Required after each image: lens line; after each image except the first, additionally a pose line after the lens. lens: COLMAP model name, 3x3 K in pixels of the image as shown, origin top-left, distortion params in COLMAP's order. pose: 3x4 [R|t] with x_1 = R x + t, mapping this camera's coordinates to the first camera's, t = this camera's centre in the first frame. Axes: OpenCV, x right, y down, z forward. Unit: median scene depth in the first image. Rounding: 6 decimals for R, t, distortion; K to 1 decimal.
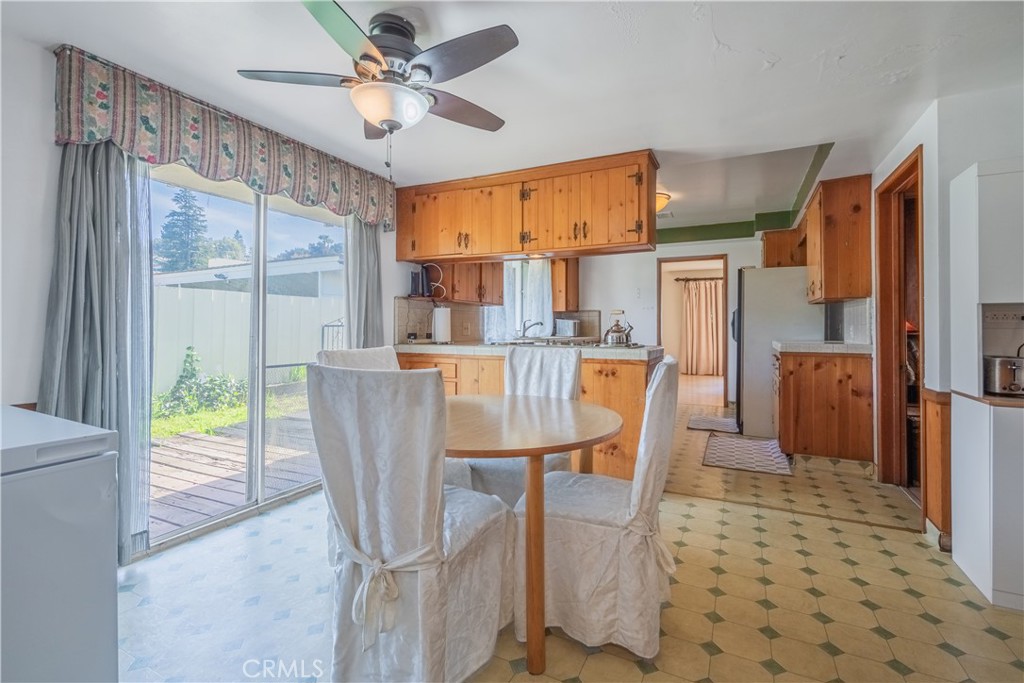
lens RADIAL K [[462.9, 0, 515.9], [0, 462.9, 339.6], [0, 0, 1]] dist [-0.000530, -0.000635]
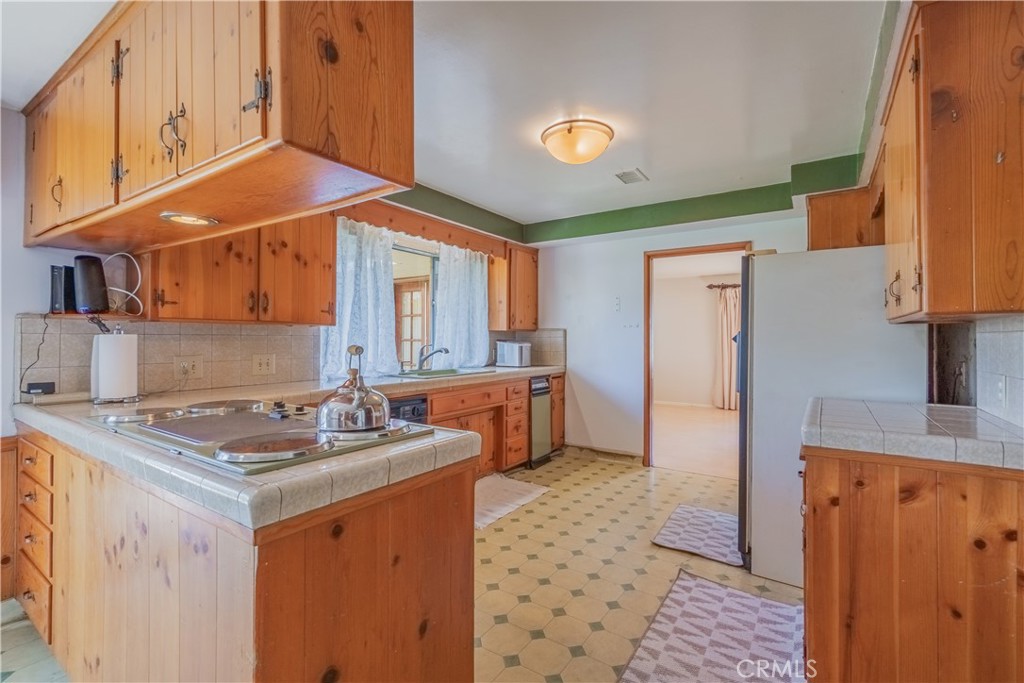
lens RADIAL K [[453.0, 0, 508.8], [0, 453.0, 345.2], [0, 0, 1]] dist [-0.000080, 0.000092]
pose [[0.988256, 0.006430, -0.152672, 0.296431], [-0.008408, 0.999889, -0.012315, -0.042669], [0.152575, 0.013455, 0.988200, 0.448969]]
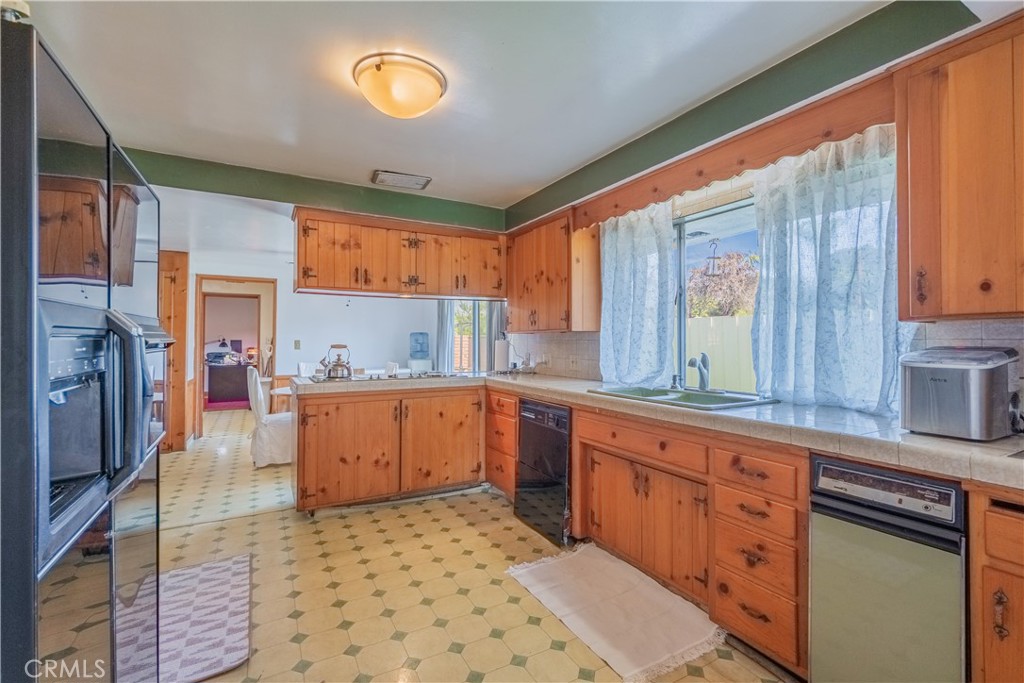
lens RADIAL K [[462.9, 0, 515.9], [0, 462.9, 339.6], [0, 0, 1]] dist [-0.000530, -0.000635]
pose [[-0.577955, -0.002190, -0.816065, 0.582219], [-0.022118, 0.999671, 0.012982, -0.068635], [0.815769, 0.025552, -0.577814, 1.339706]]
